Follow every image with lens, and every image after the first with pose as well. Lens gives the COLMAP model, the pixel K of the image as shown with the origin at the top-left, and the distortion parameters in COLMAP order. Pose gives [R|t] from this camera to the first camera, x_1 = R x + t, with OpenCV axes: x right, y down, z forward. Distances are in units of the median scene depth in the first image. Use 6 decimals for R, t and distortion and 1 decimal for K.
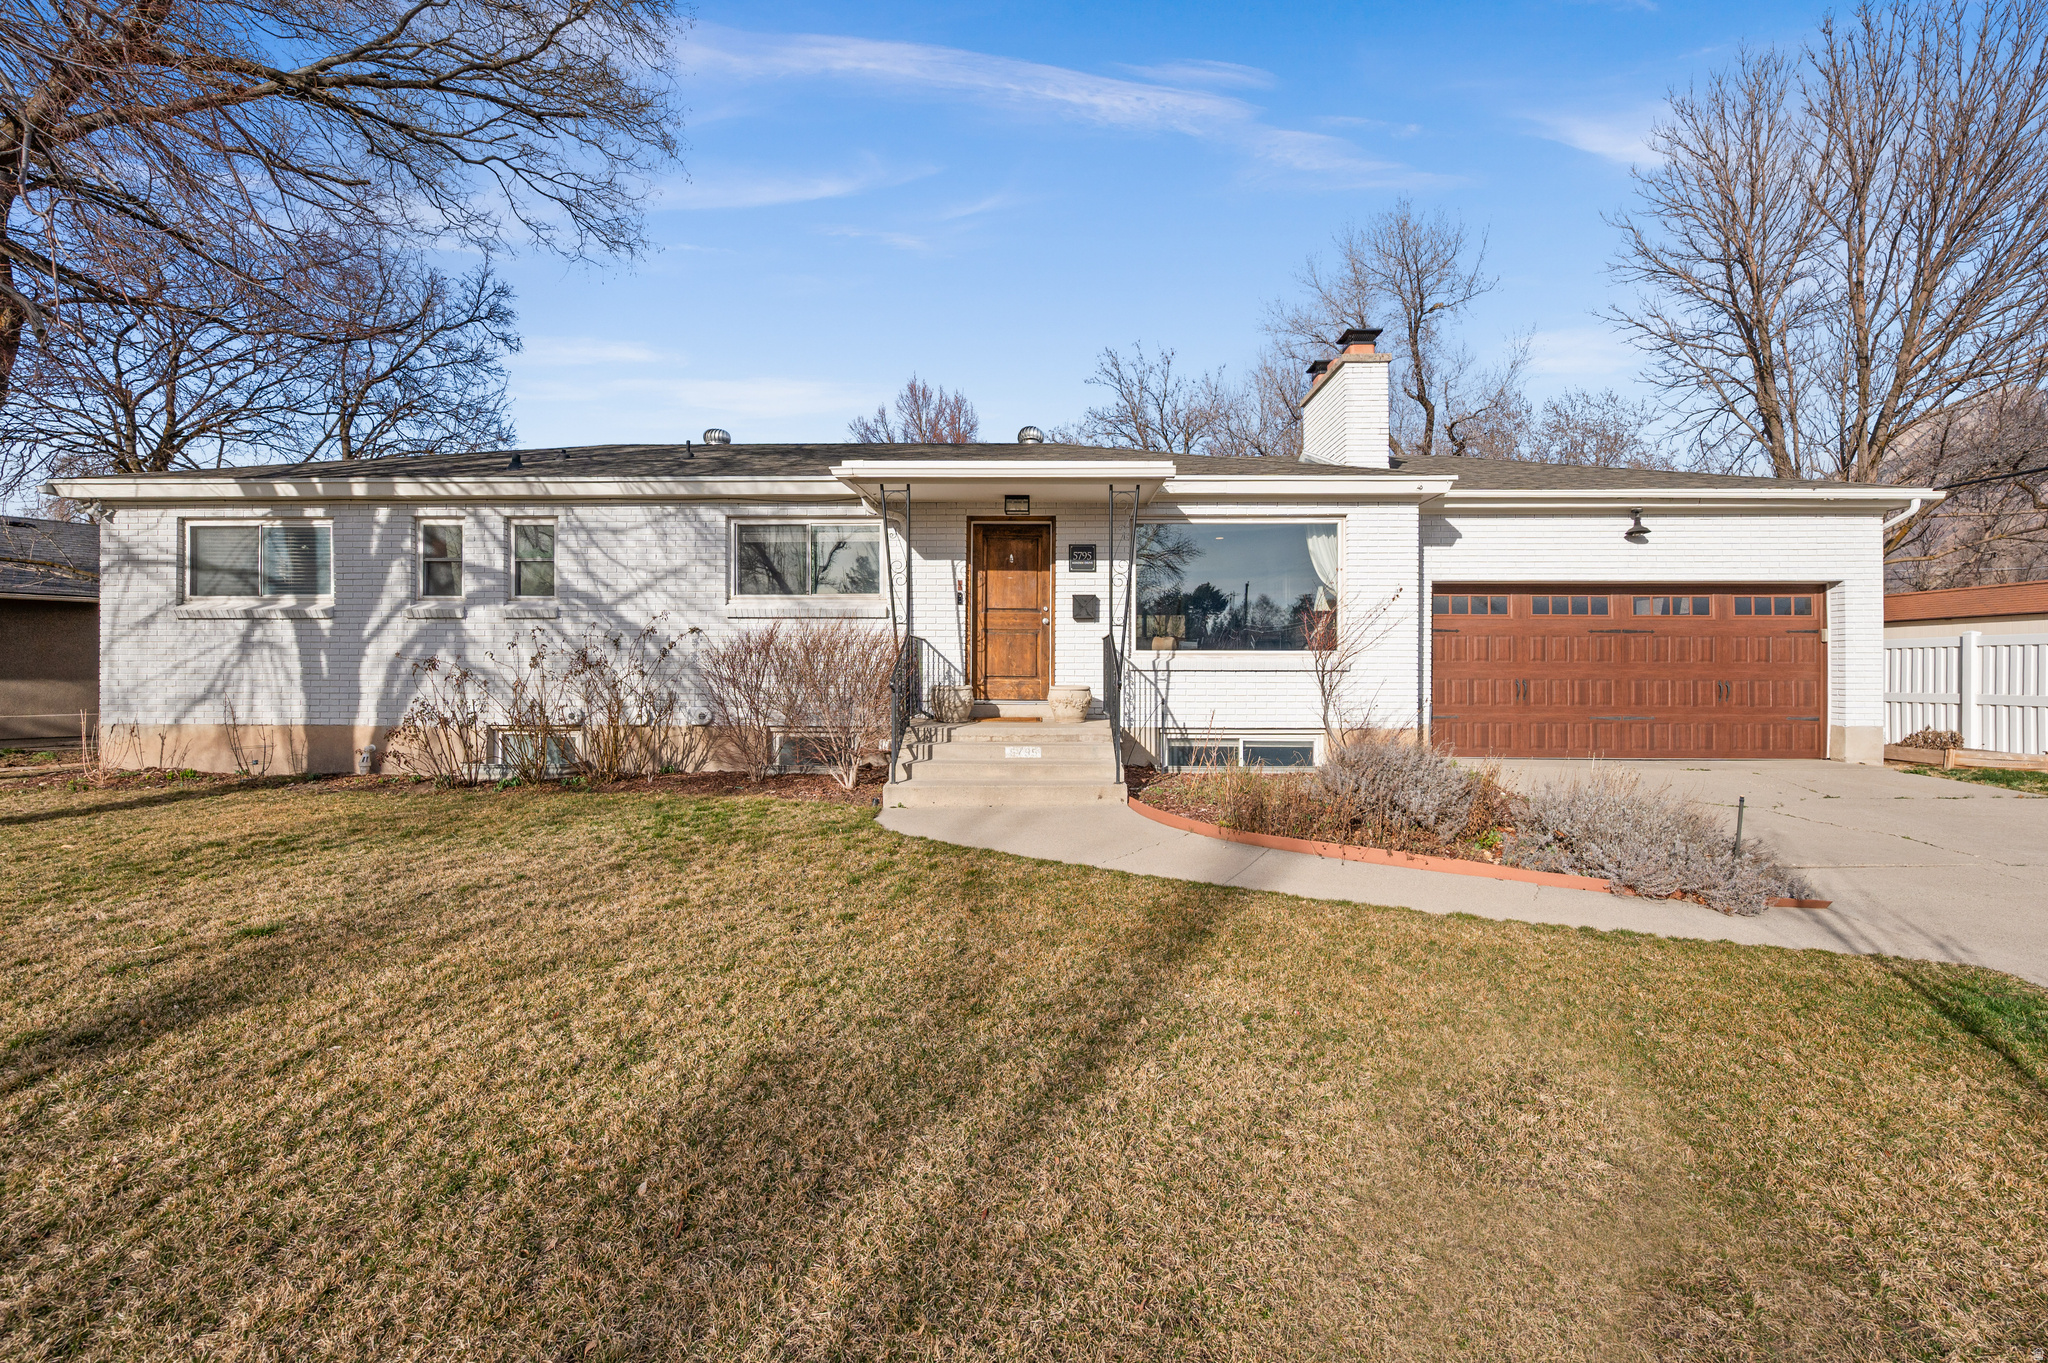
lens RADIAL K [[894.4, 0, 1022.9], [0, 894.4, 668.8], [0, 0, 1]] dist [-0.004583, 0.001578]
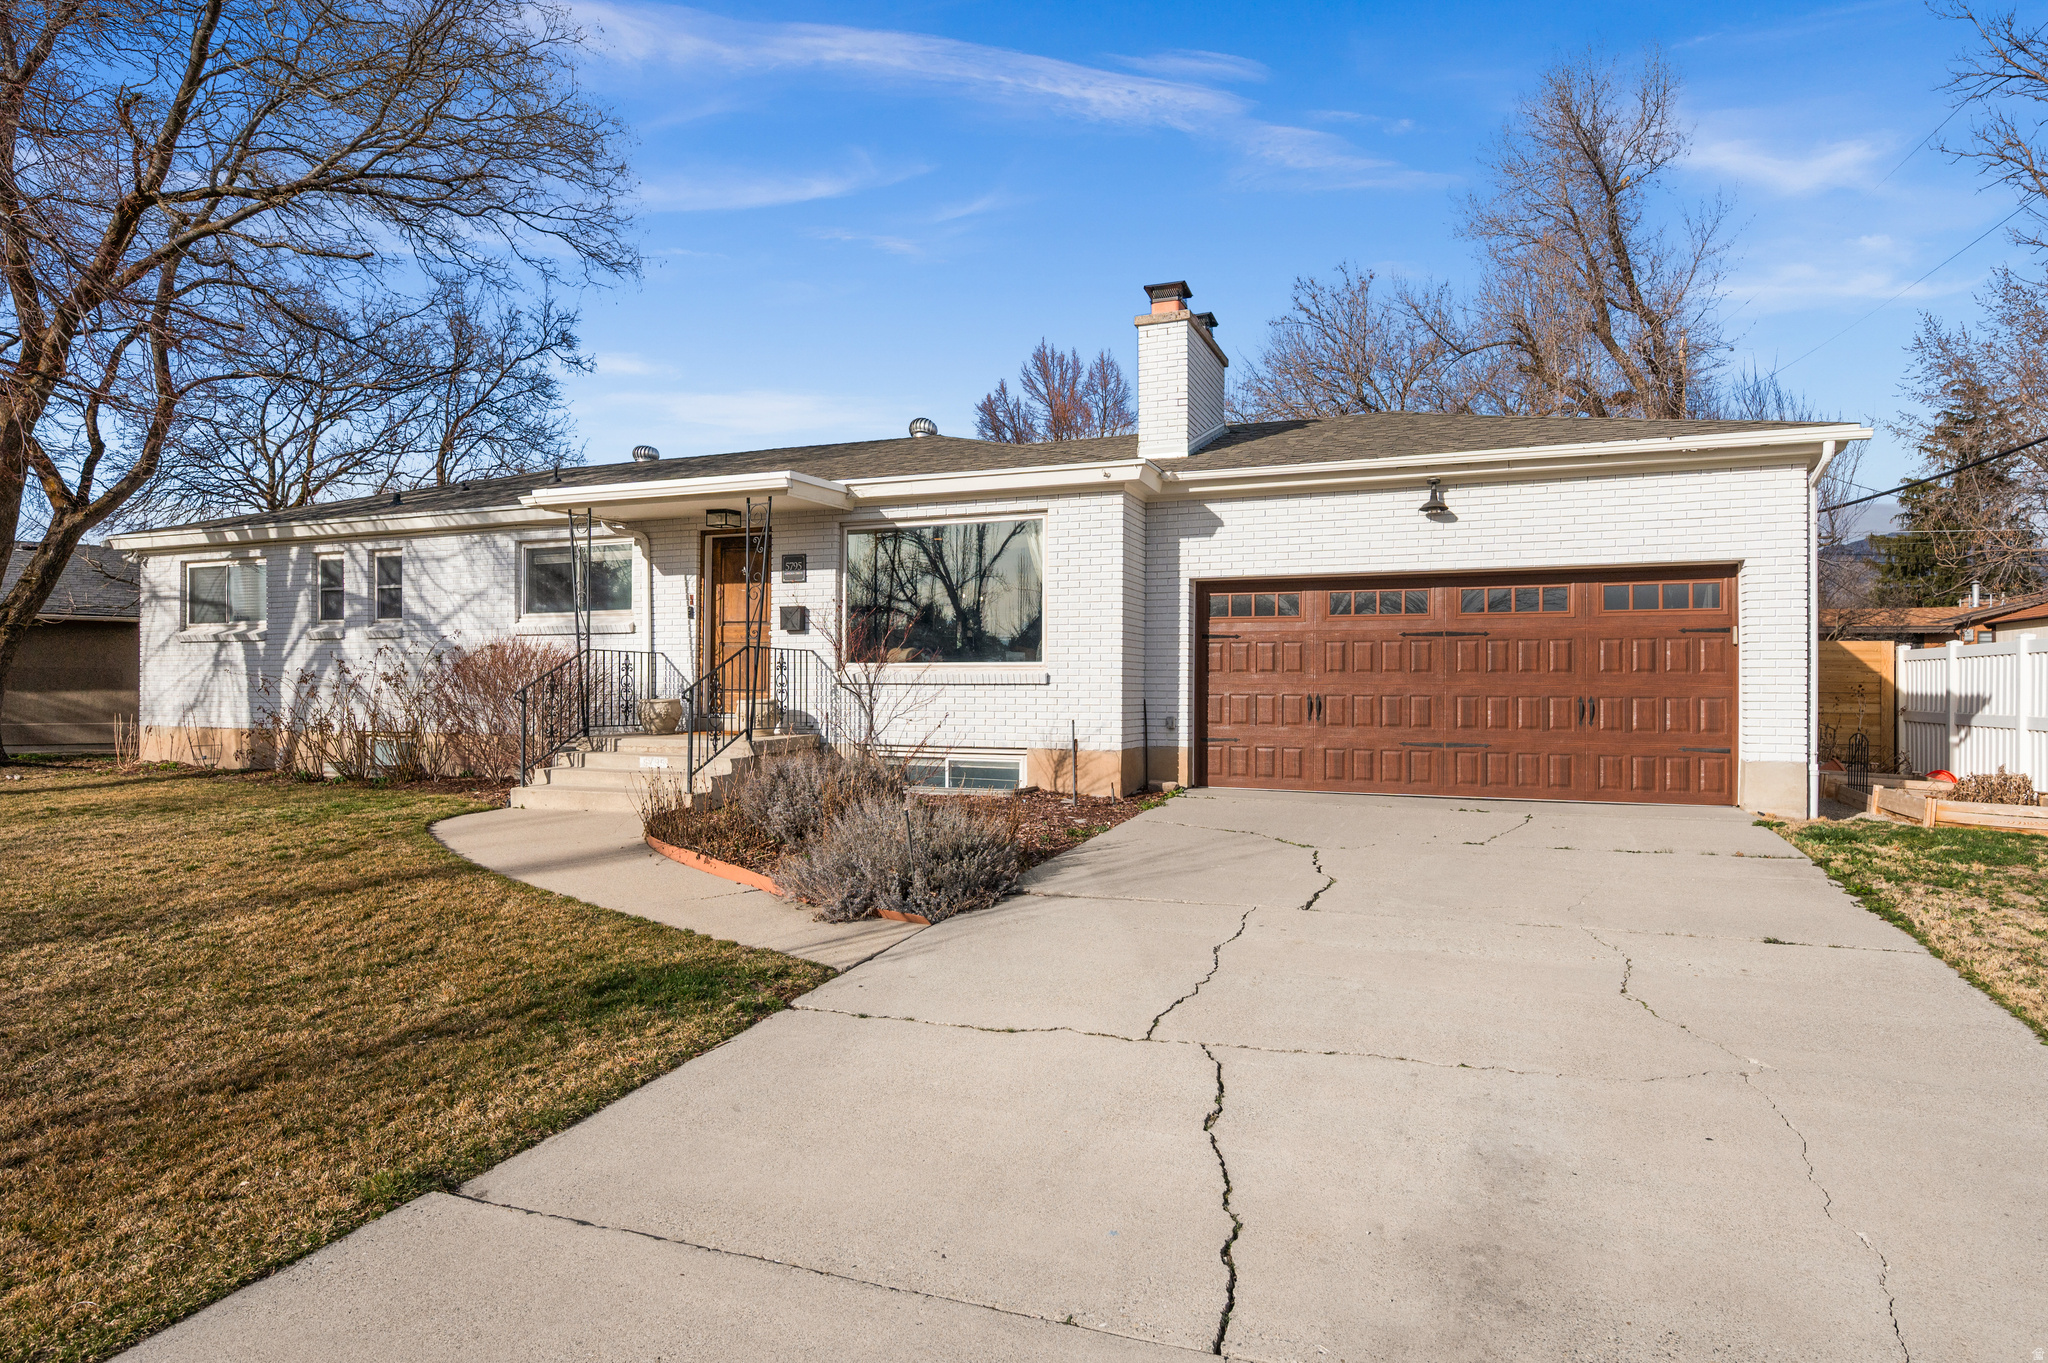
lens RADIAL K [[1135.5, 0, 1033.9], [0, 1135.5, 692.2], [0, 0, 1]] dist [-0.001736, 0.000462]
pose [[0.935408, 0.002468, -0.353561, 0.741436], [-0.001157, 0.999992, 0.003919, 0.005851], [0.353568, -0.003257, 0.935403, -0.067153]]
